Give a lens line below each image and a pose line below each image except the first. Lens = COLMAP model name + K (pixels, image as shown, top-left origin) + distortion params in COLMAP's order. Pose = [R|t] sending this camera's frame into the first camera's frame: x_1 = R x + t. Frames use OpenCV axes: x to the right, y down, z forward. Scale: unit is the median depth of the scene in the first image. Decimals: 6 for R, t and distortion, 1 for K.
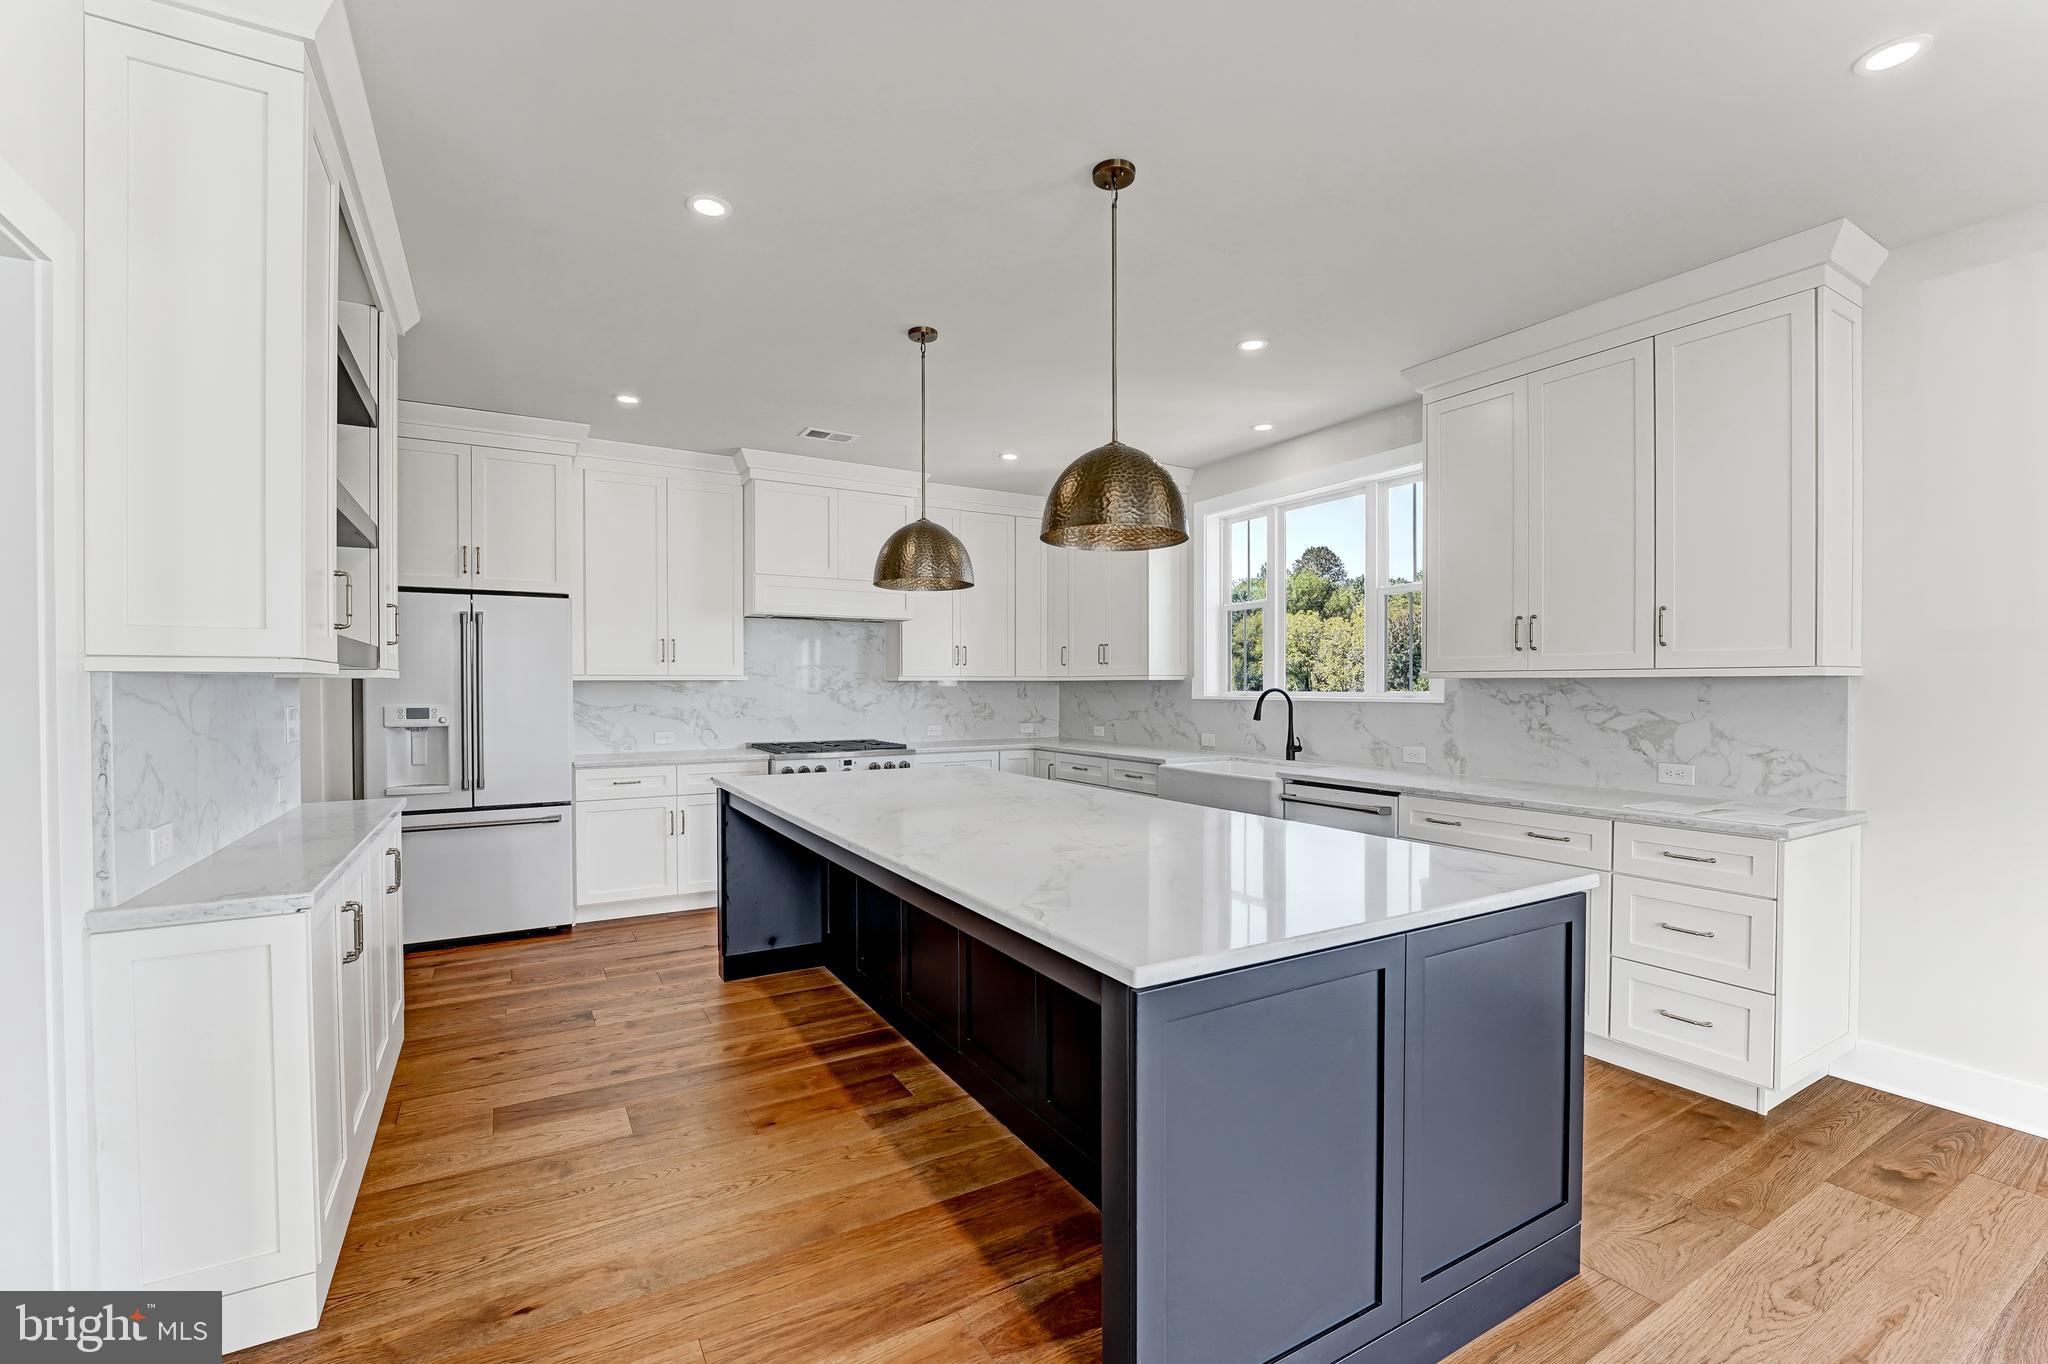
lens RADIAL K [[881.2, 0, 1023.7], [0, 881.2, 693.1], [0, 0, 1]] dist [0.000976, 0.000592]
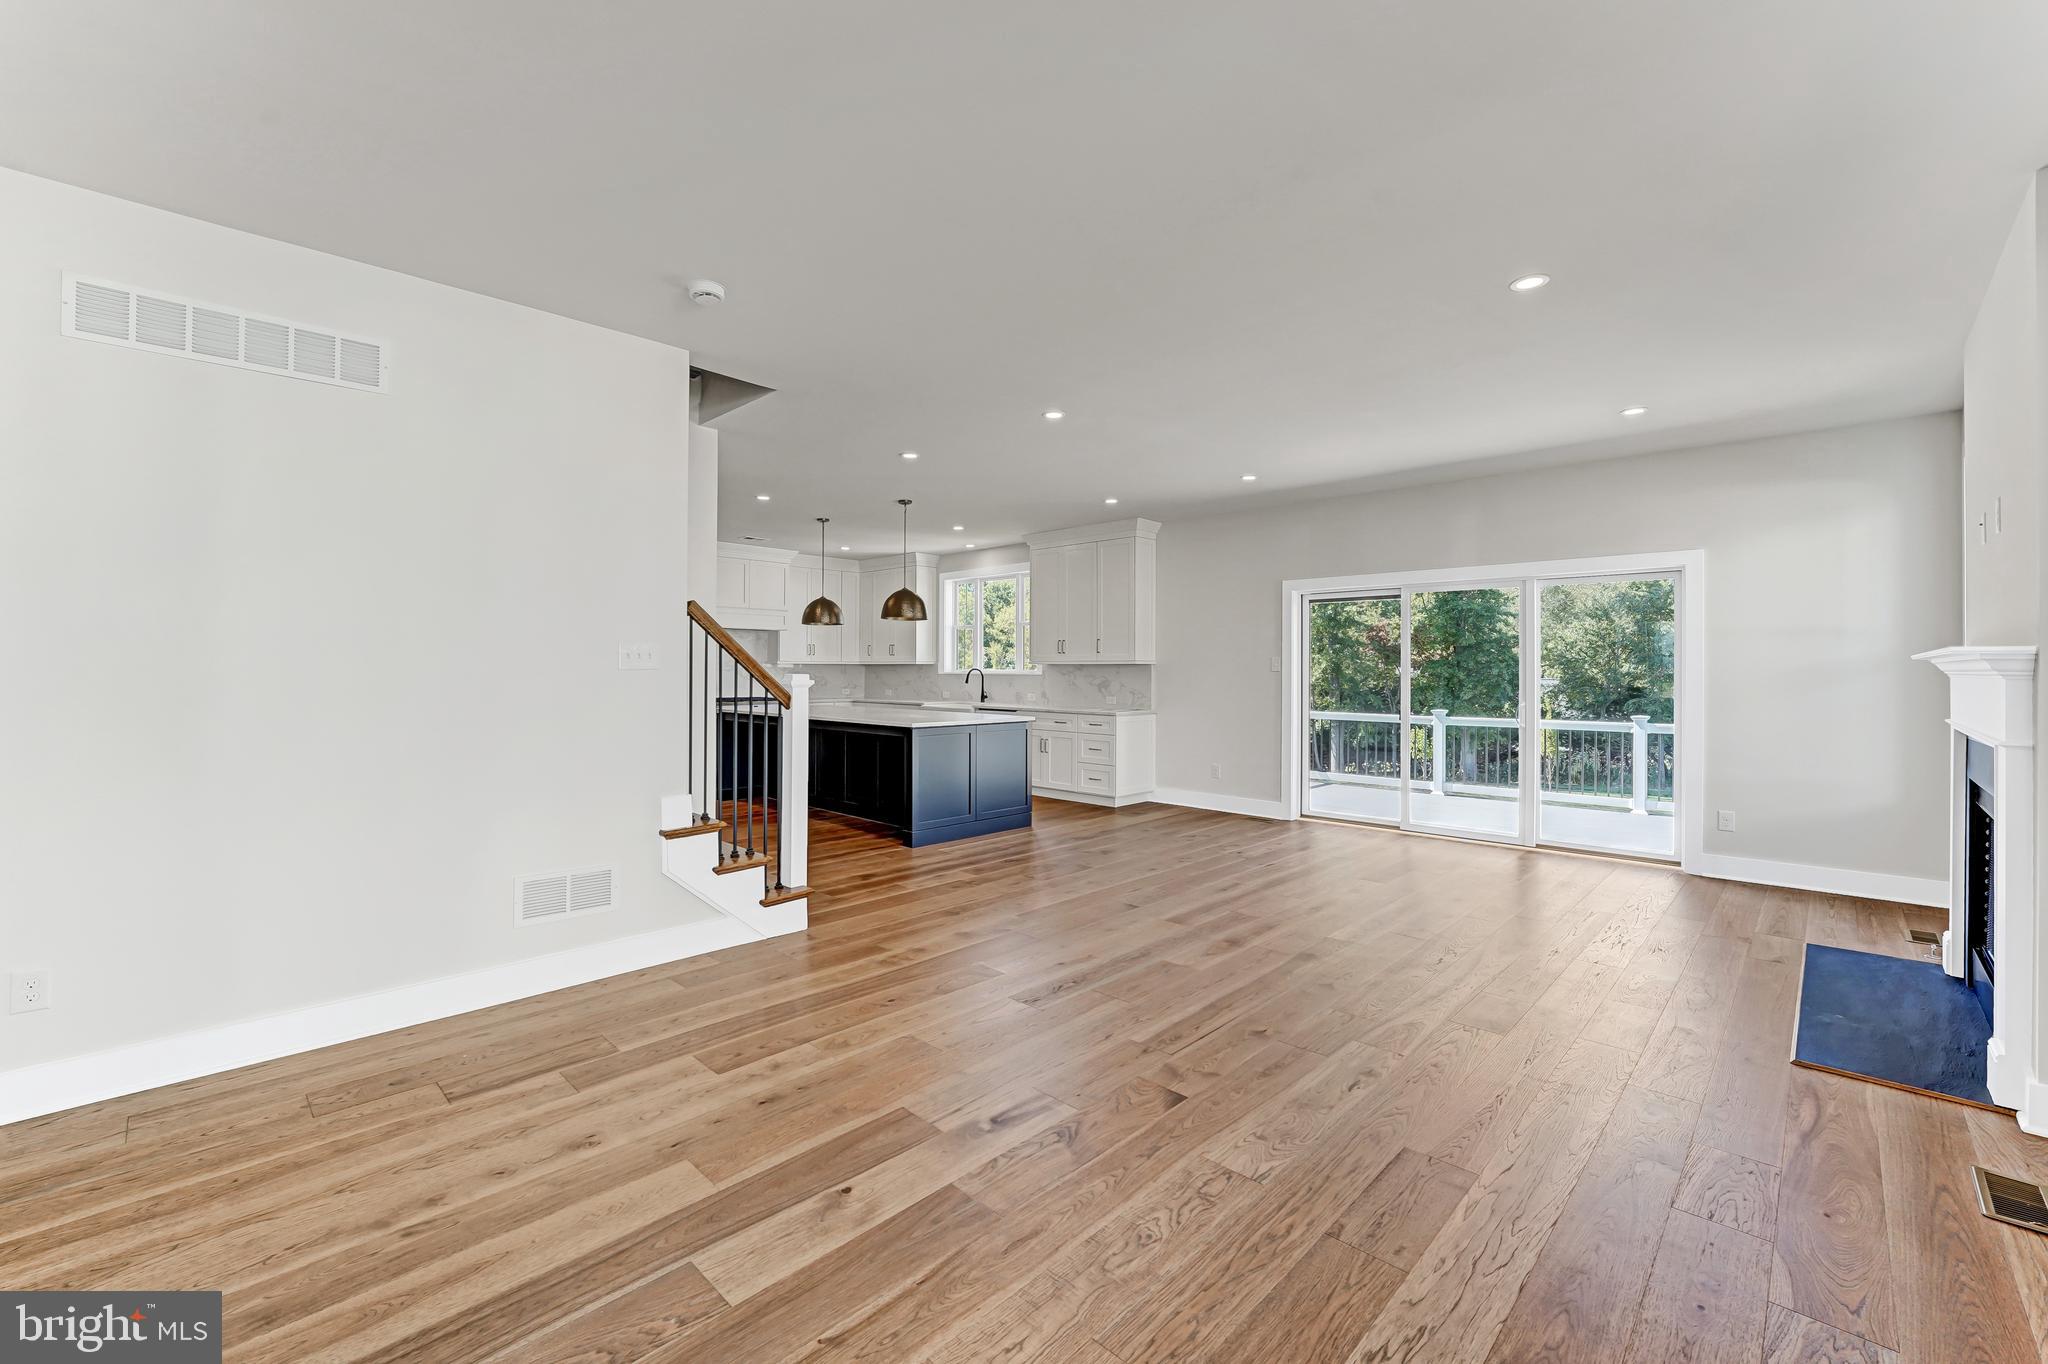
lens RADIAL K [[833.4, 0, 1019.6], [0, 833.4, 676.9], [0, 0, 1]] dist [-0.019345, 0.000714]
pose [[0.965434, 0.002504, 0.260634, -0.192496], [-0.002718, 0.999996, 0.000459, 0.020230], [-0.260632, -0.001152, 0.965438, -1.379457]]
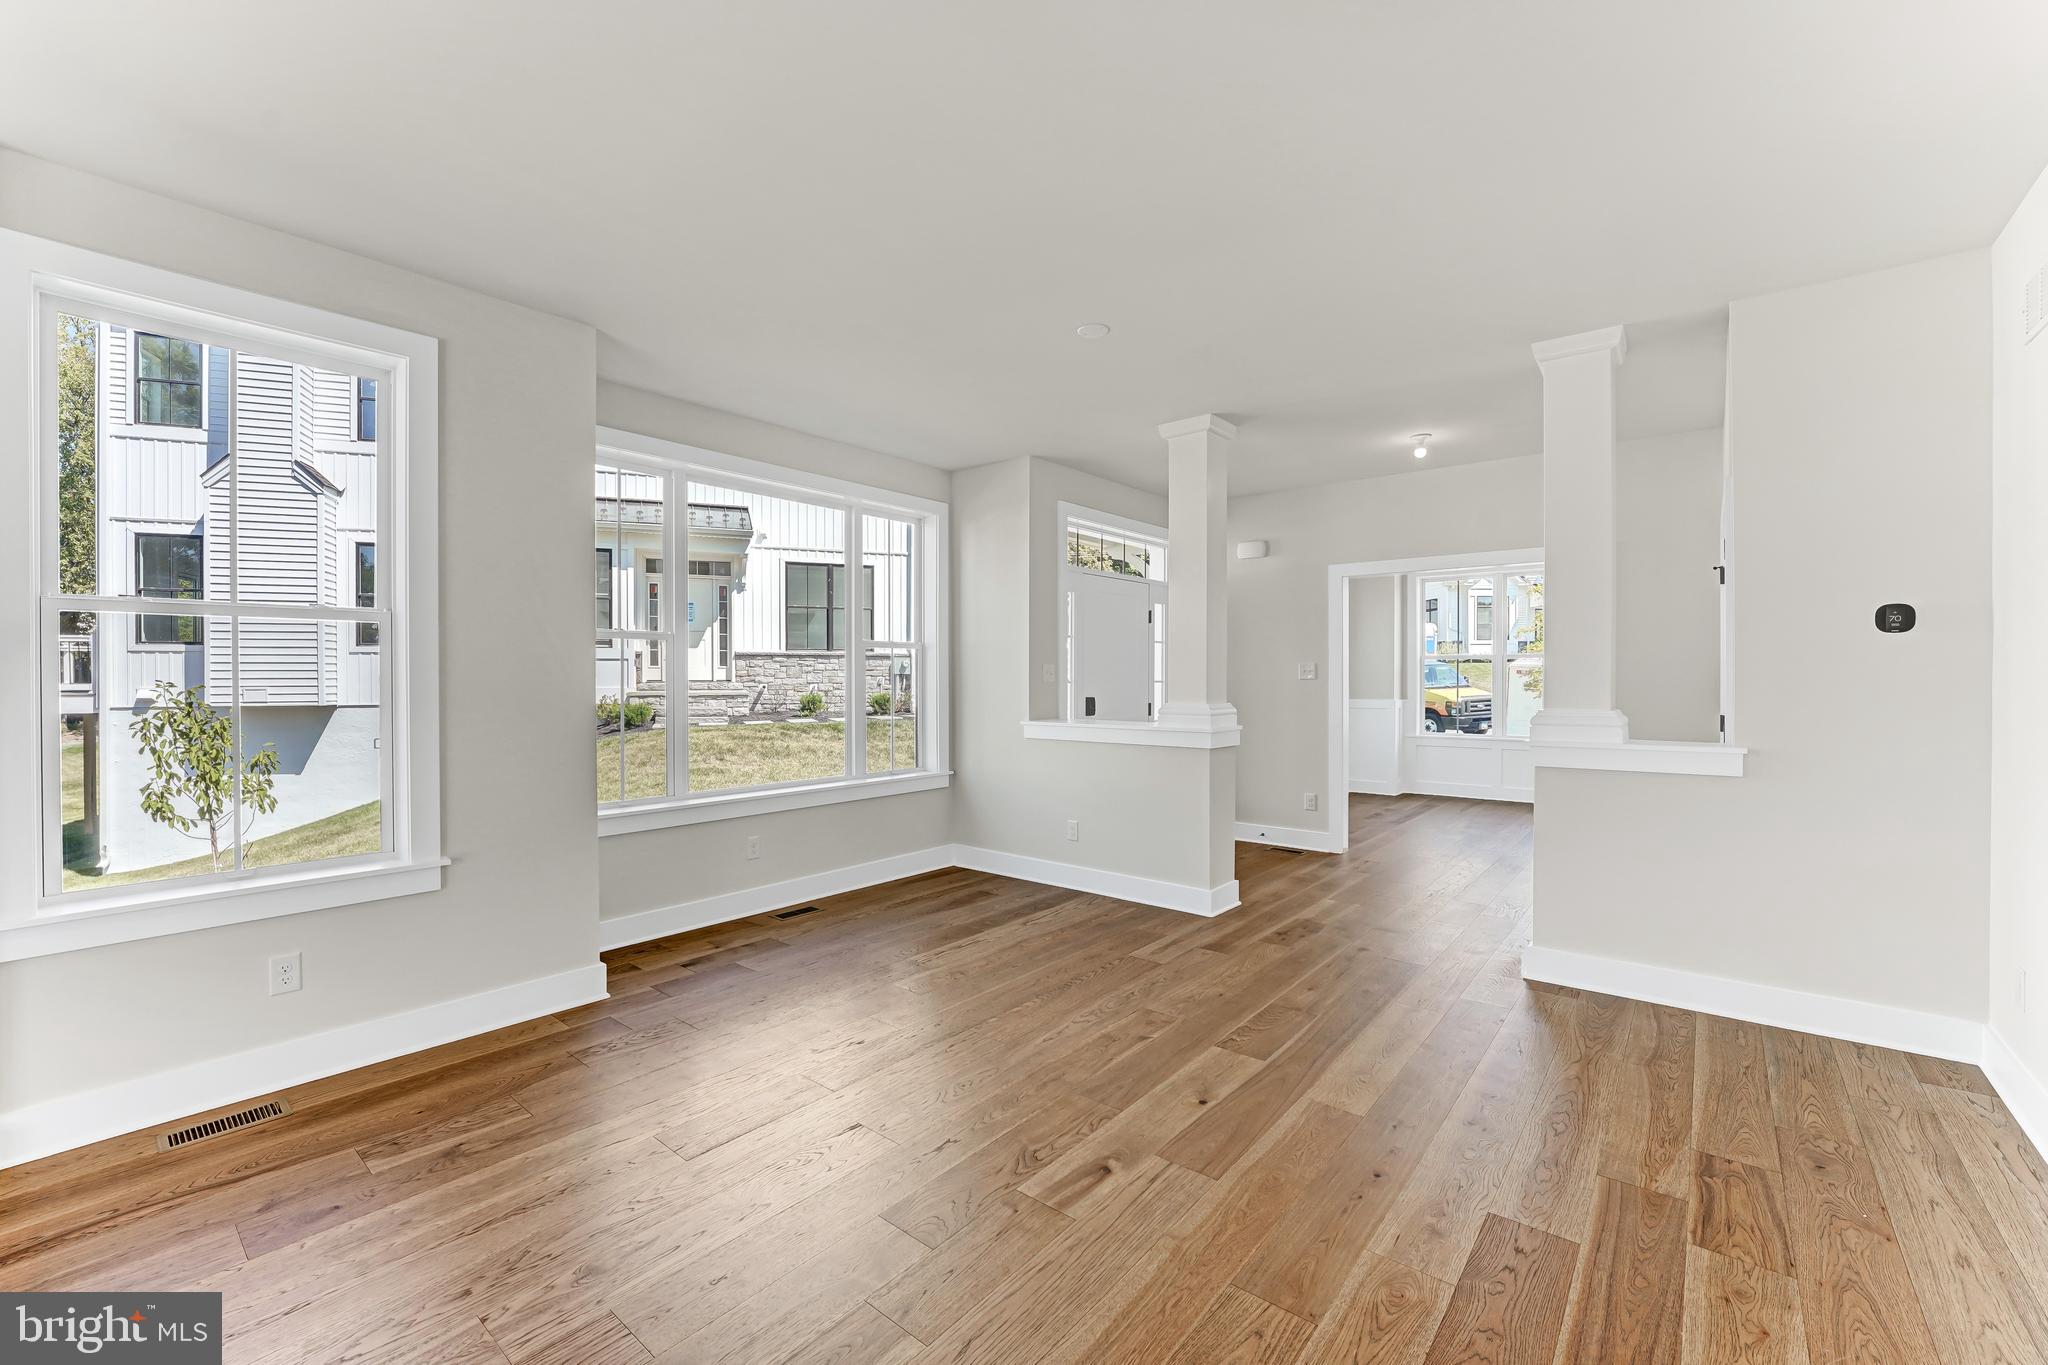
lens RADIAL K [[833.4, 0, 1019.6], [0, 833.4, 677.4], [0, 0, 1]] dist [-0.019345, 0.000714]
pose [[-0.940837, 0.004779, -0.338826, 0.249872], [0.001196, 0.999941, 0.010785, 0.006249], [0.338857, 0.009742, -0.940787, -0.120602]]
